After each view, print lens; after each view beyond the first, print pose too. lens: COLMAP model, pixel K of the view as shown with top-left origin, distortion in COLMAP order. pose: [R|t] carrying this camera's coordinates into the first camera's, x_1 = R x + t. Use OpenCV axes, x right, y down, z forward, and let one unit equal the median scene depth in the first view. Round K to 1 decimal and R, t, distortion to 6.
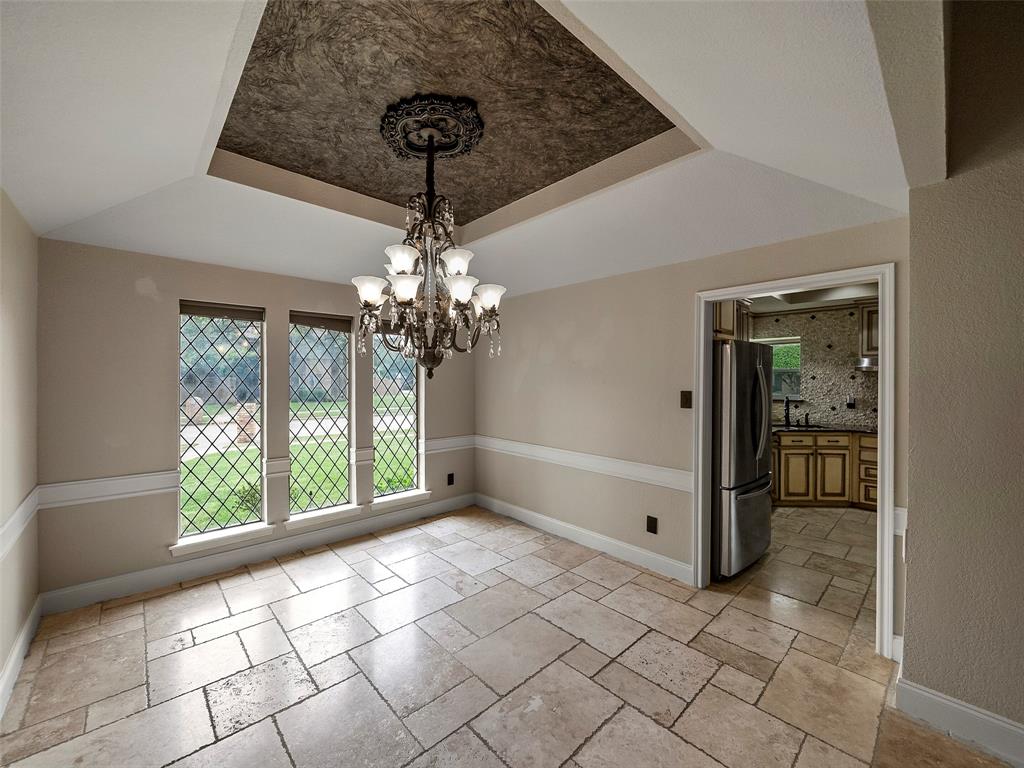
lens RADIAL K [[407.7, 0, 506.6], [0, 407.7, 383.9], [0, 0, 1]] dist [-0.005207, -0.000398]
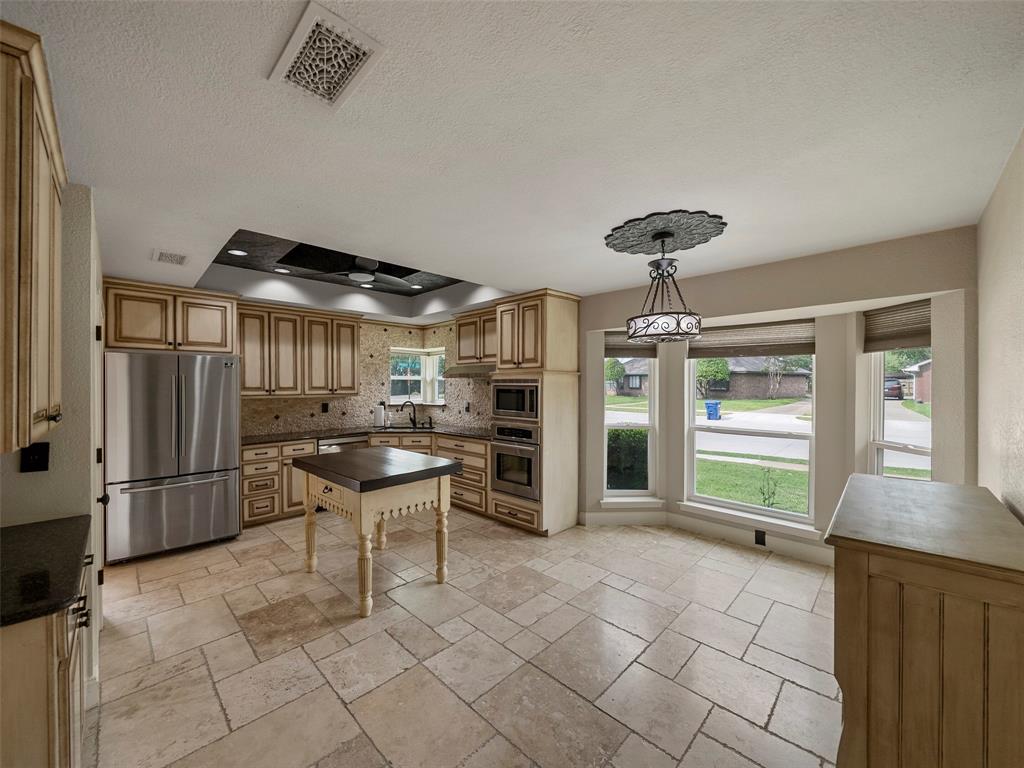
lens RADIAL K [[400.9, 0, 512.2], [0, 400.9, 386.1], [0, 0, 1]] dist [-0.005781, -0.000030]
pose [[0.998214, -0.004677, 0.059555, 0.868982], [0.005305, 0.999932, -0.010393, 0.001707], [-0.059502, 0.010690, 0.998171, -0.097463]]
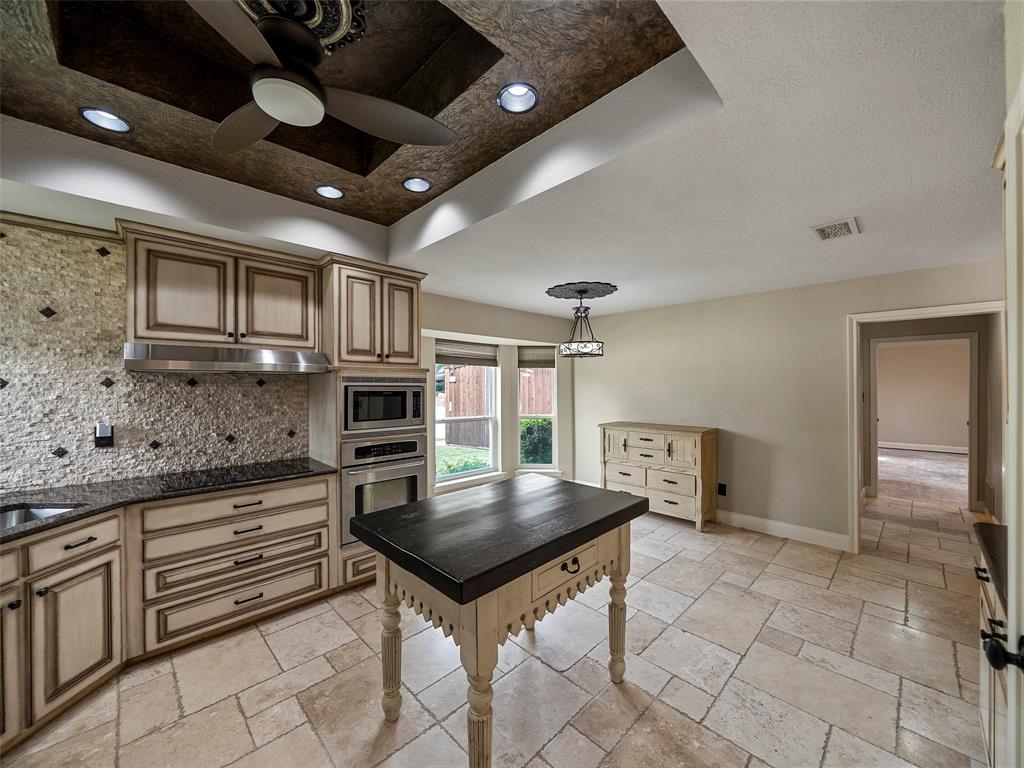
lens RADIAL K [[391.4, 0, 518.1], [0, 391.4, 384.1], [0, 0, 1]] dist [-0.004121, -0.000058]
pose [[-0.042642, -0.001412, 0.999089, 0.351190], [0.013783, 0.999903, 0.002001, -0.008576], [-0.998995, 0.013856, -0.042619, 0.507633]]
